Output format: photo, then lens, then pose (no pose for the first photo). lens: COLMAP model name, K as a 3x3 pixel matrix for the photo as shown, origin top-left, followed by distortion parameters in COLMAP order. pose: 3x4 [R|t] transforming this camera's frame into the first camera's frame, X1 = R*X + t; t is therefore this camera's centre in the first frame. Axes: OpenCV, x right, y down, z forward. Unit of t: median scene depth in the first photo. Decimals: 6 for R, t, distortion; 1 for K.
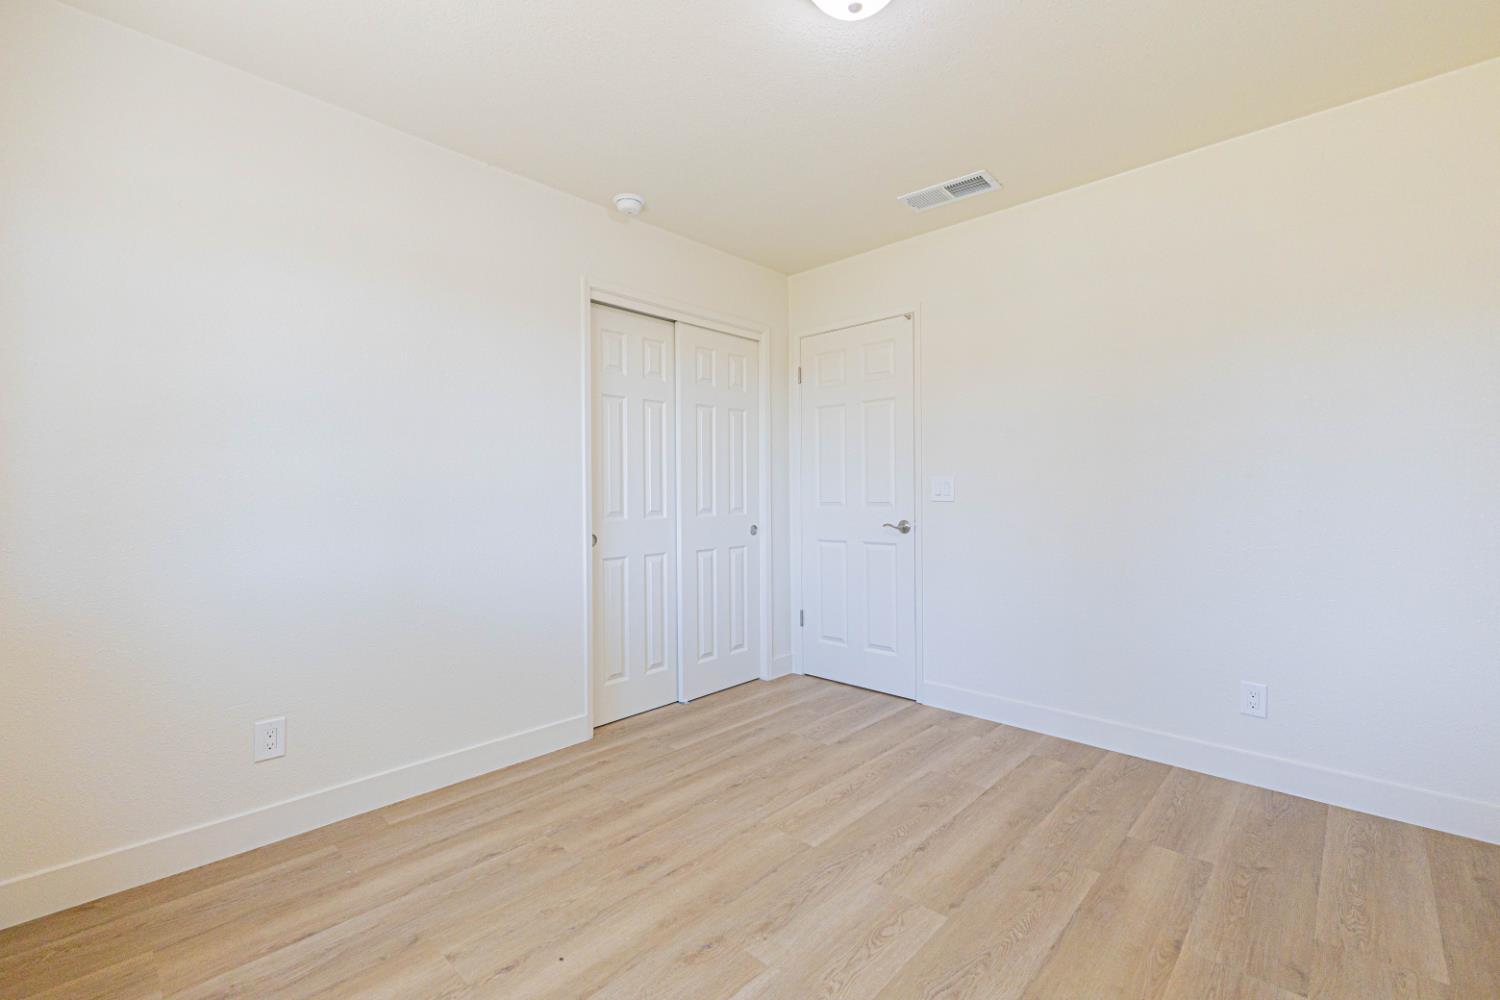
lens RADIAL K [[645.1, 0, 752.0], [0, 645.1, 494.7], [0, 0, 1]] dist [0.013462, -0.003428]
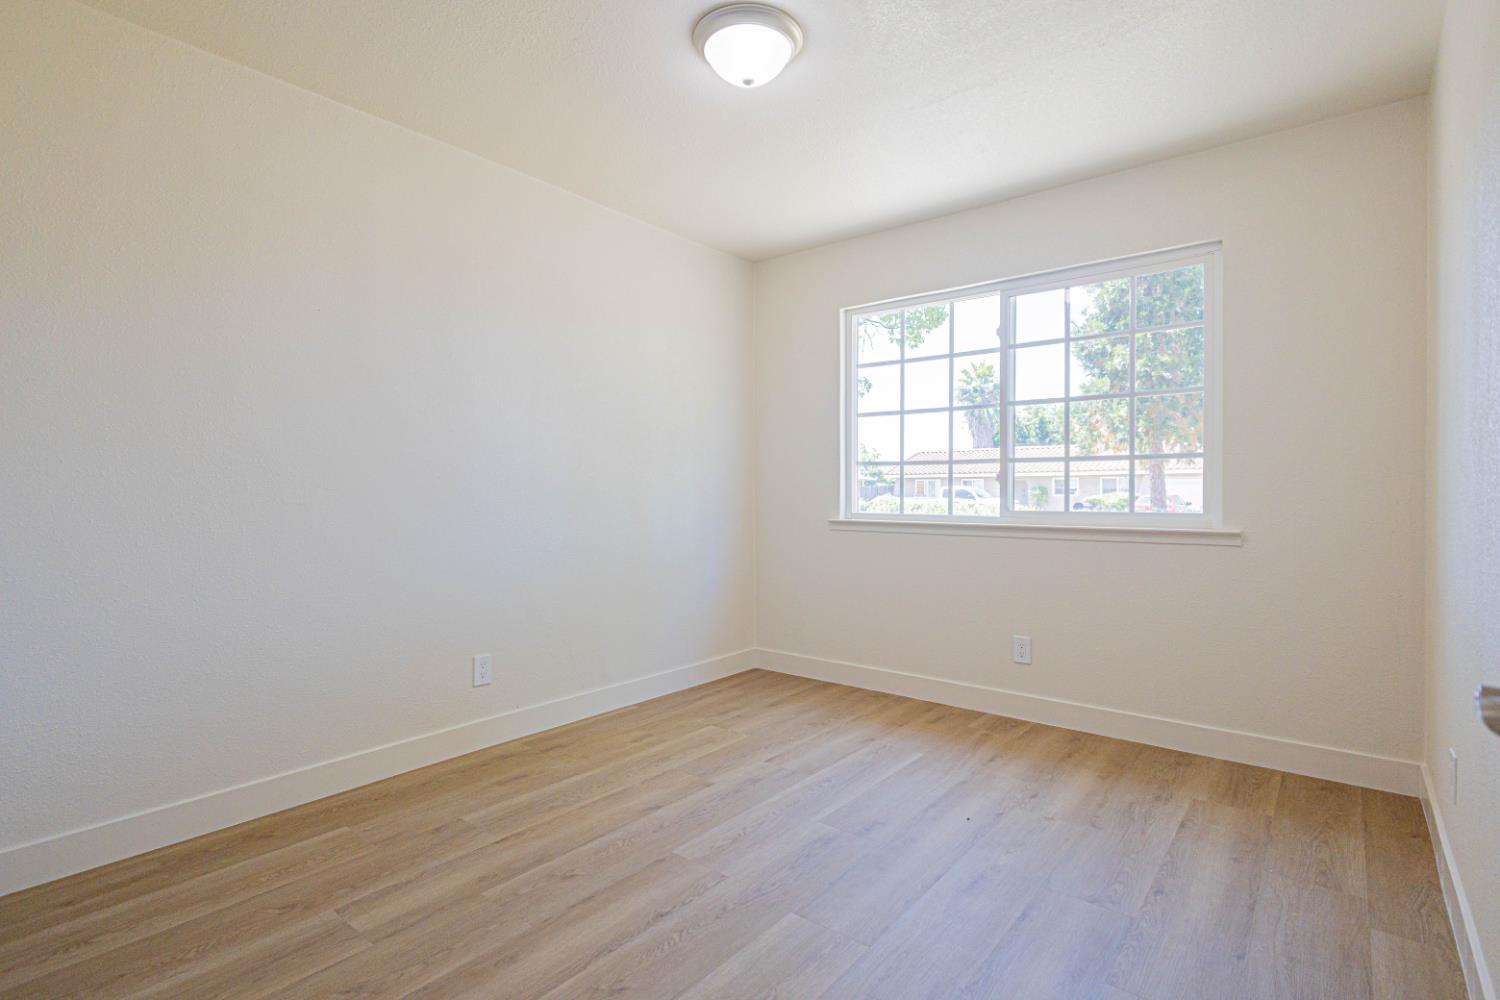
lens RADIAL K [[729.0, 0, 750.0], [0, 729.0, 500.0], [0, 0, 1]] dist [0.000167, -0.000008]
pose [[-0.996957, 0.009444, -0.077373, 0.232027], [0.008166, 0.999825, 0.016818, 0.008886], [0.077518, 0.016135, -0.996860, 2.063887]]
